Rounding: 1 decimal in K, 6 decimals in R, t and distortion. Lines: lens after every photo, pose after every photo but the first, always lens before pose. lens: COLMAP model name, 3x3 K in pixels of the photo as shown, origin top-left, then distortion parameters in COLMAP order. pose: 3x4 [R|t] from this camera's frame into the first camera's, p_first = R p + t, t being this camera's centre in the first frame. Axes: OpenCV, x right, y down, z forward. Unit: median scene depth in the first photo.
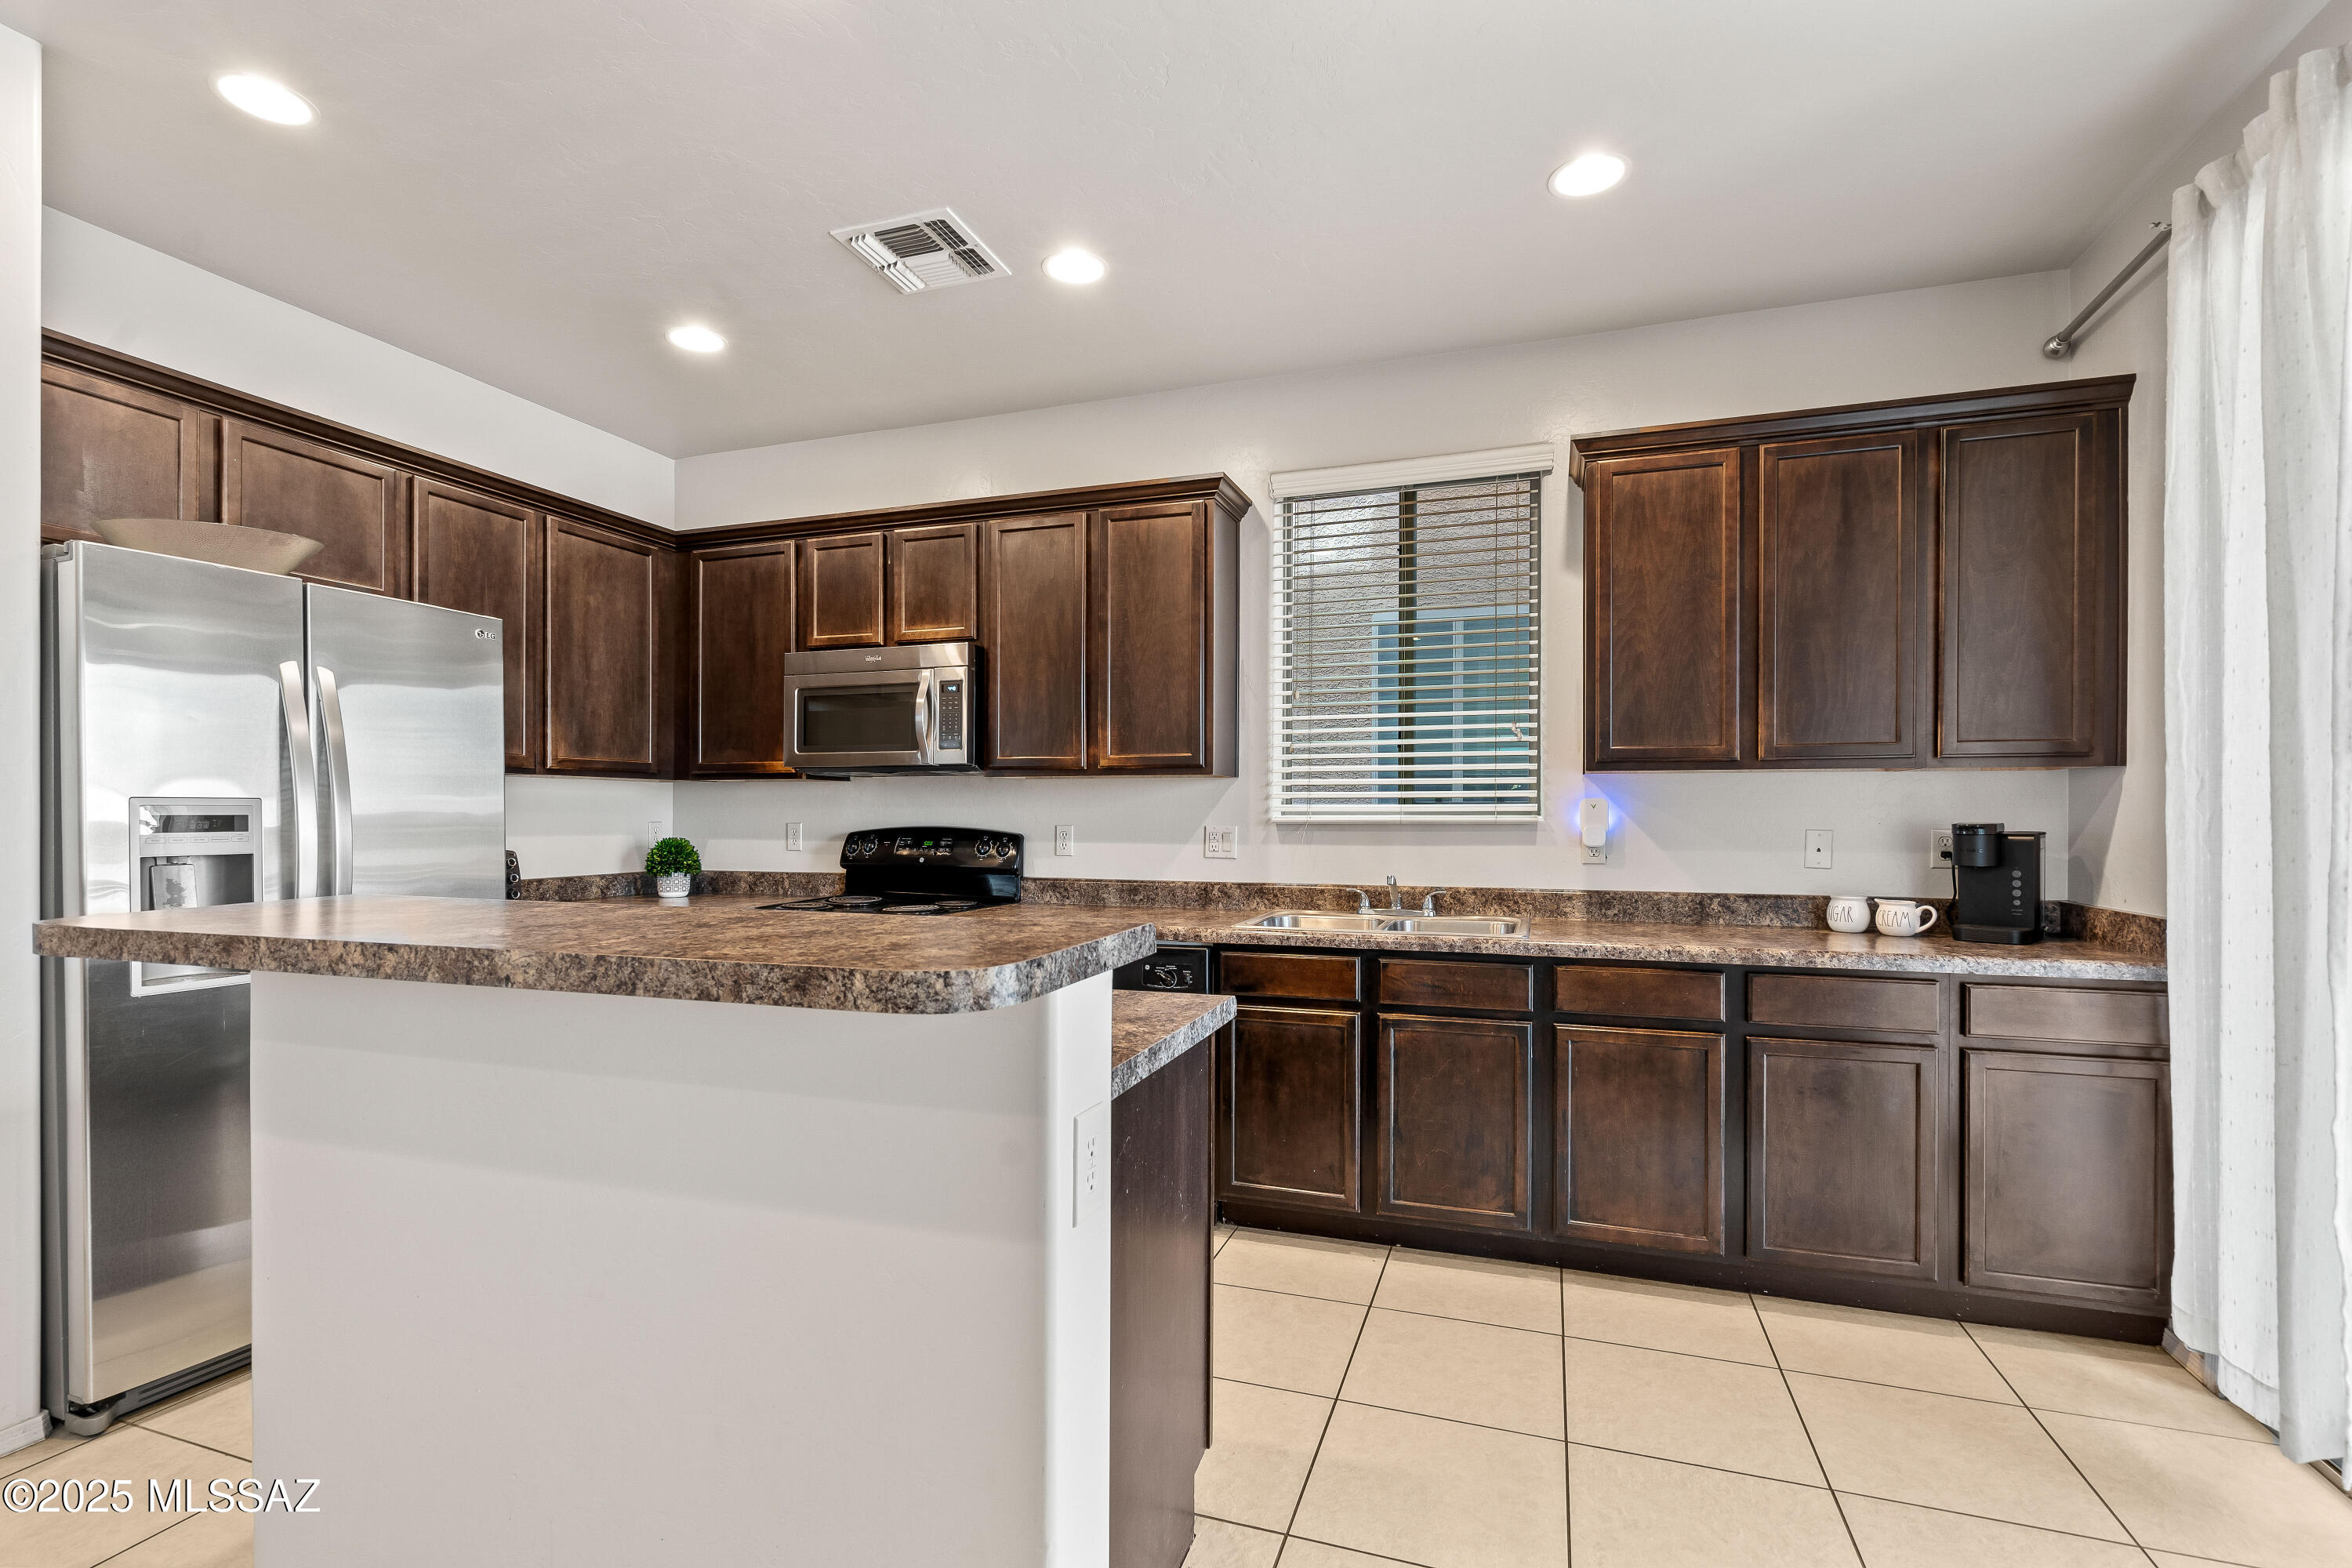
lens RADIAL K [[1081.0, 0, 1174.9], [0, 1081.0, 817.7], [0, 0, 1]] dist [-0.006095, 0.002578]
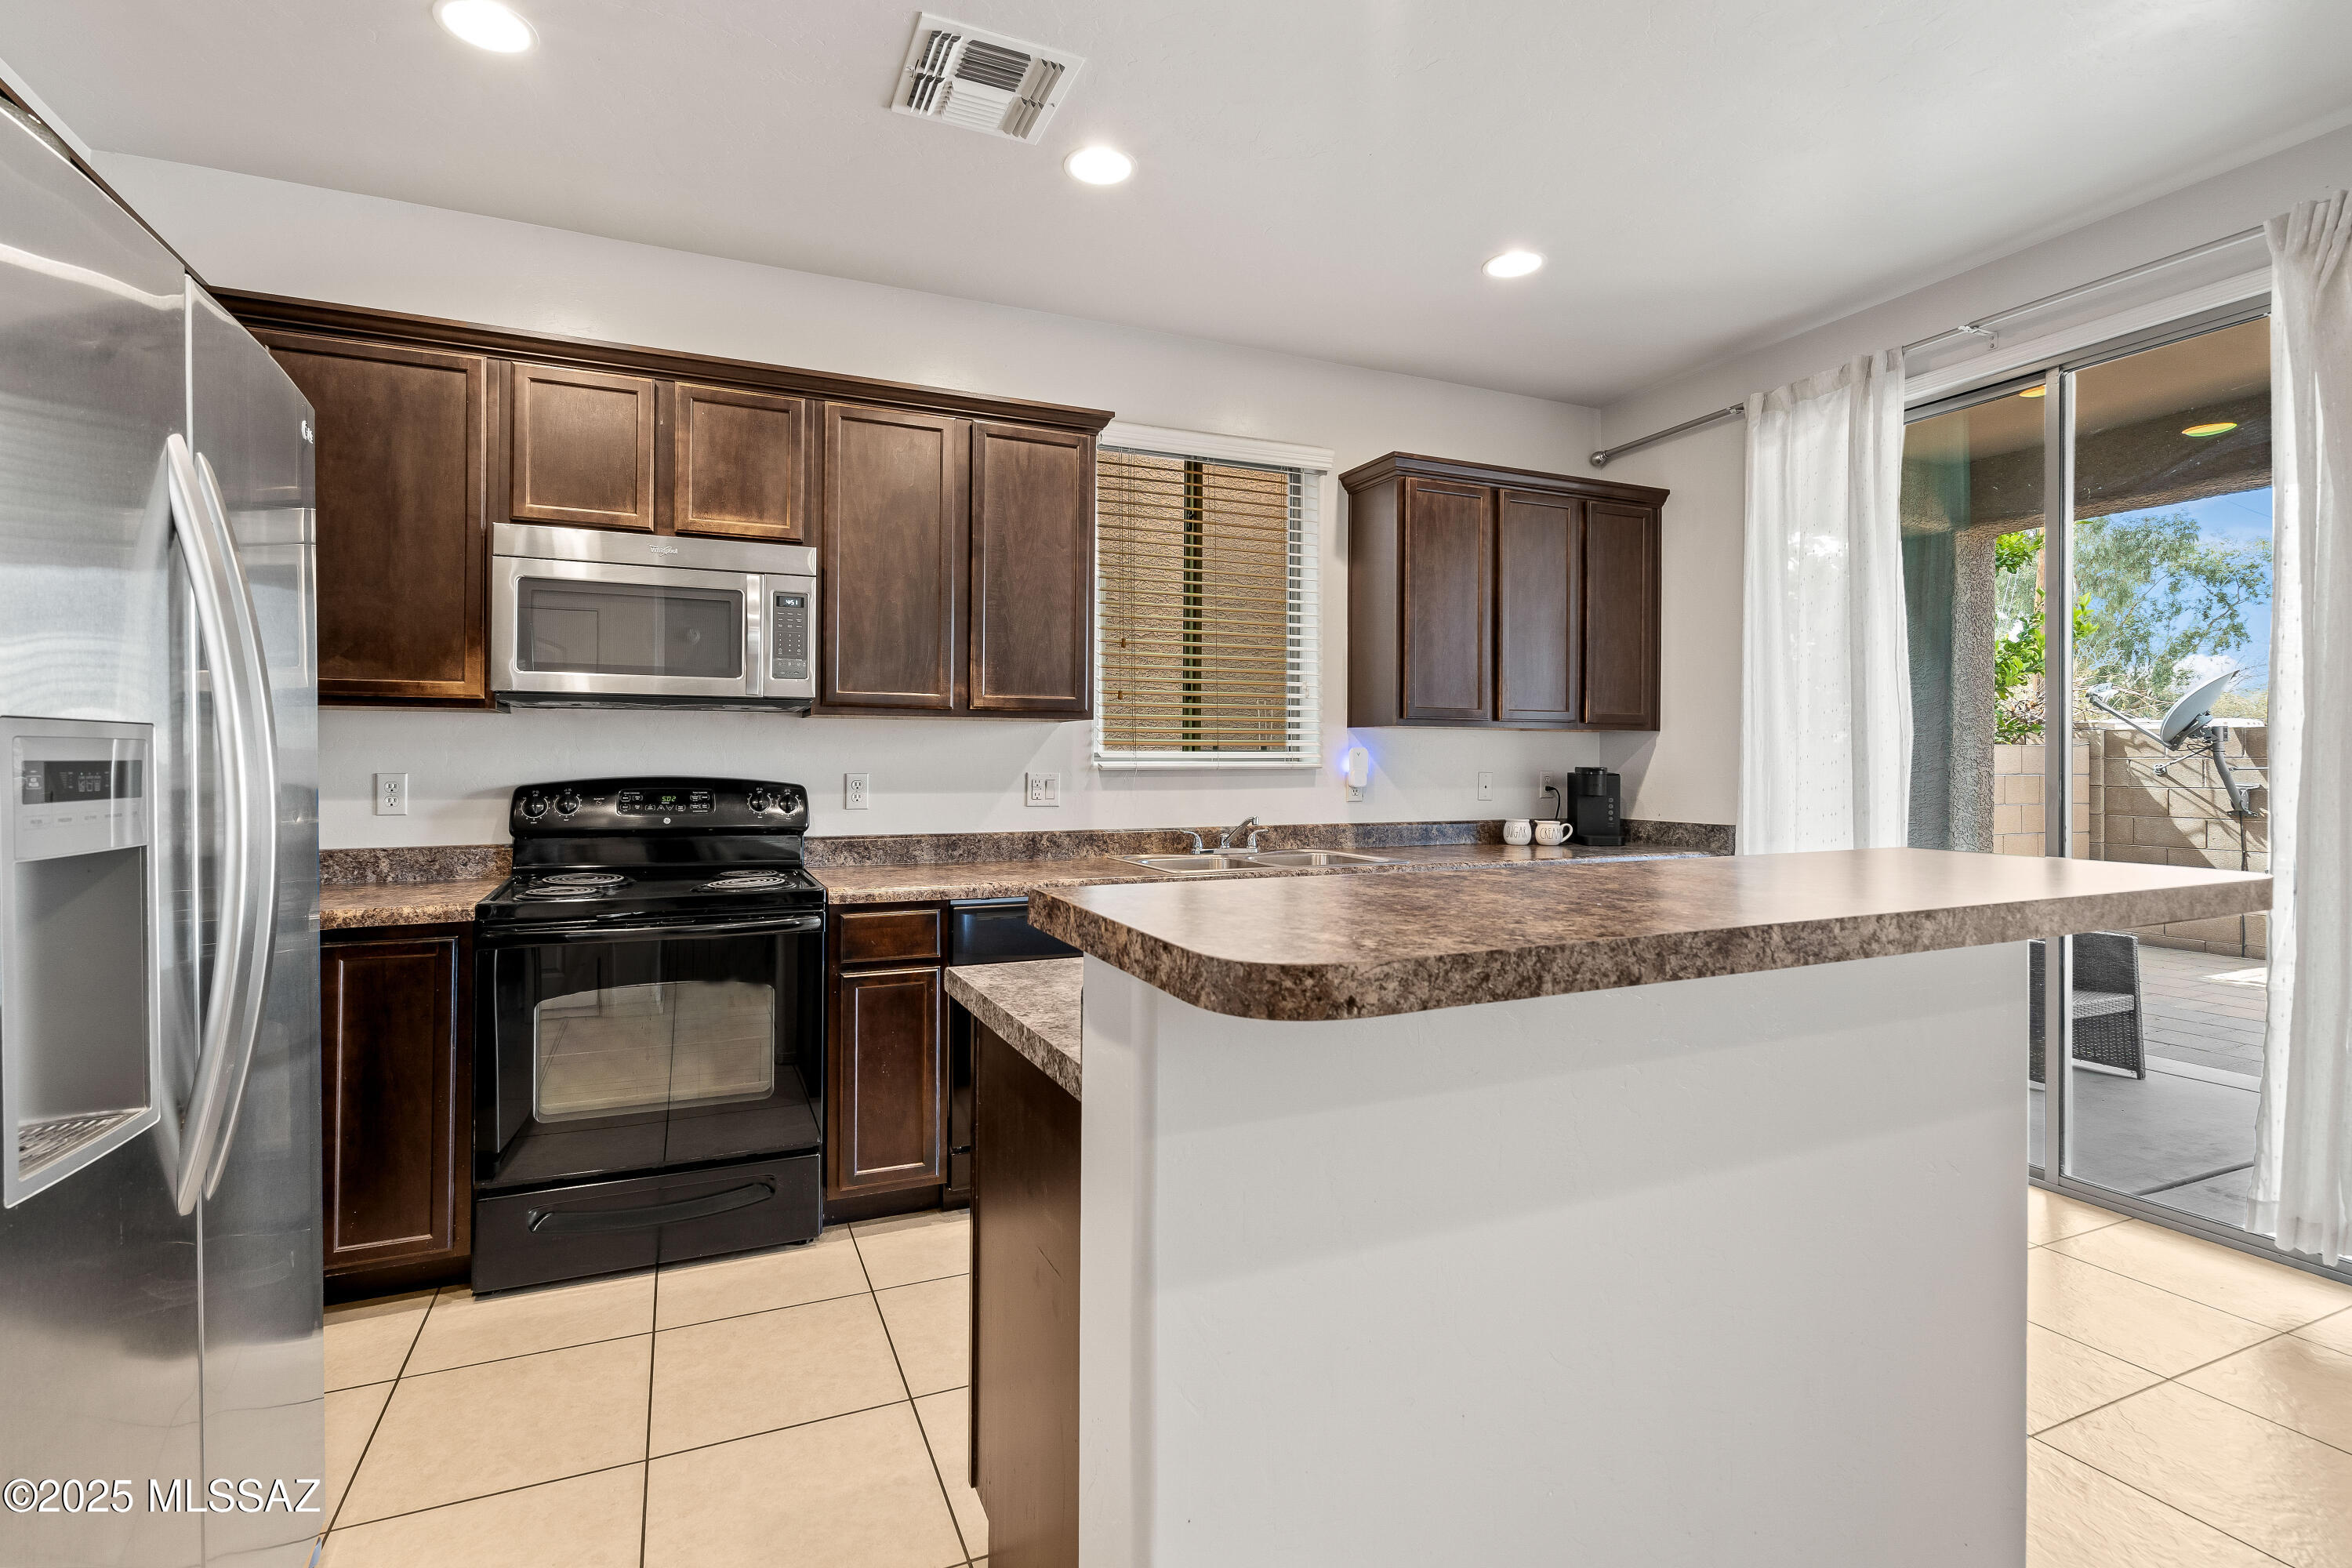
lens RADIAL K [[1081.0, 0, 1161.9], [0, 1081.0, 755.2], [0, 0, 1]] dist [-0.006095, 0.002578]
pose [[0.731108, 0.003151, 0.682255, -0.616160], [0.001089, 0.999983, -0.005784, -0.002591], [-0.682261, 0.004972, 0.731092, 0.266119]]
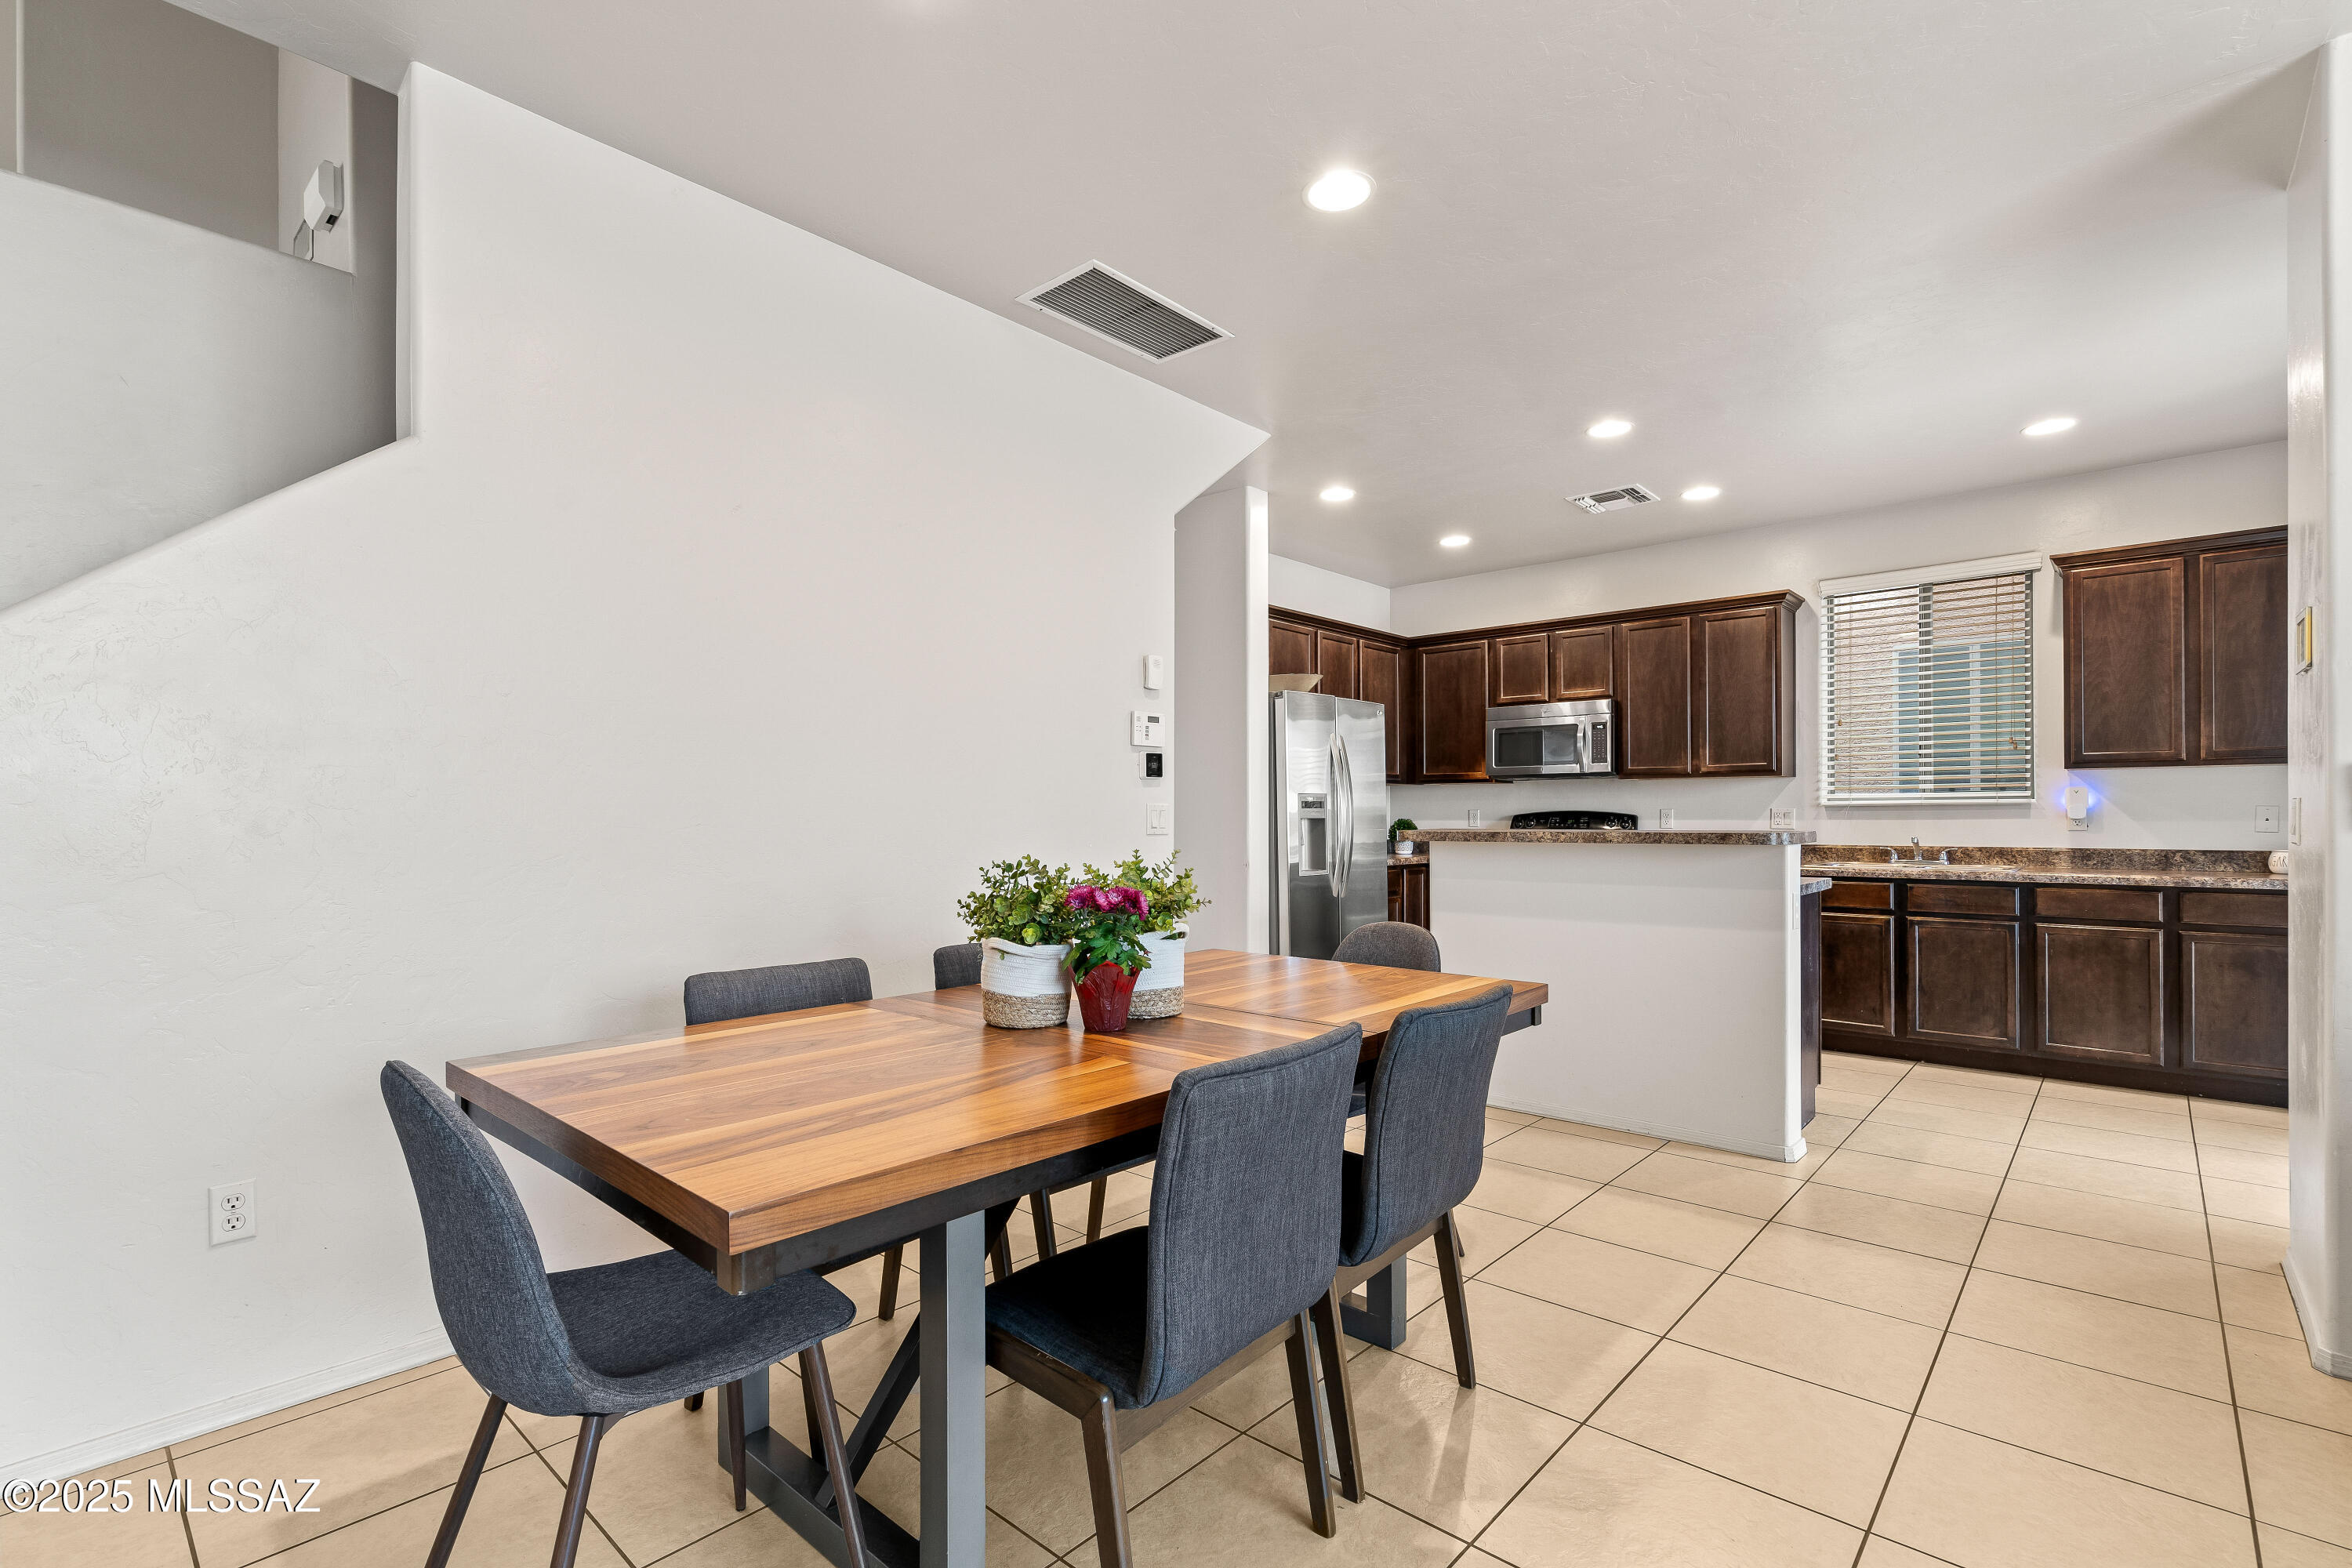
lens RADIAL K [[1081.0, 0, 1151.0], [0, 1081.0, 811.1], [0, 0, 1]] dist [-0.006095, 0.002578]
pose [[0.915388, -0.005366, -0.402538, -0.191090], [0.001462, 0.999949, -0.010006, 0.029936], [0.402571, 0.008571, 0.915349, -0.910469]]
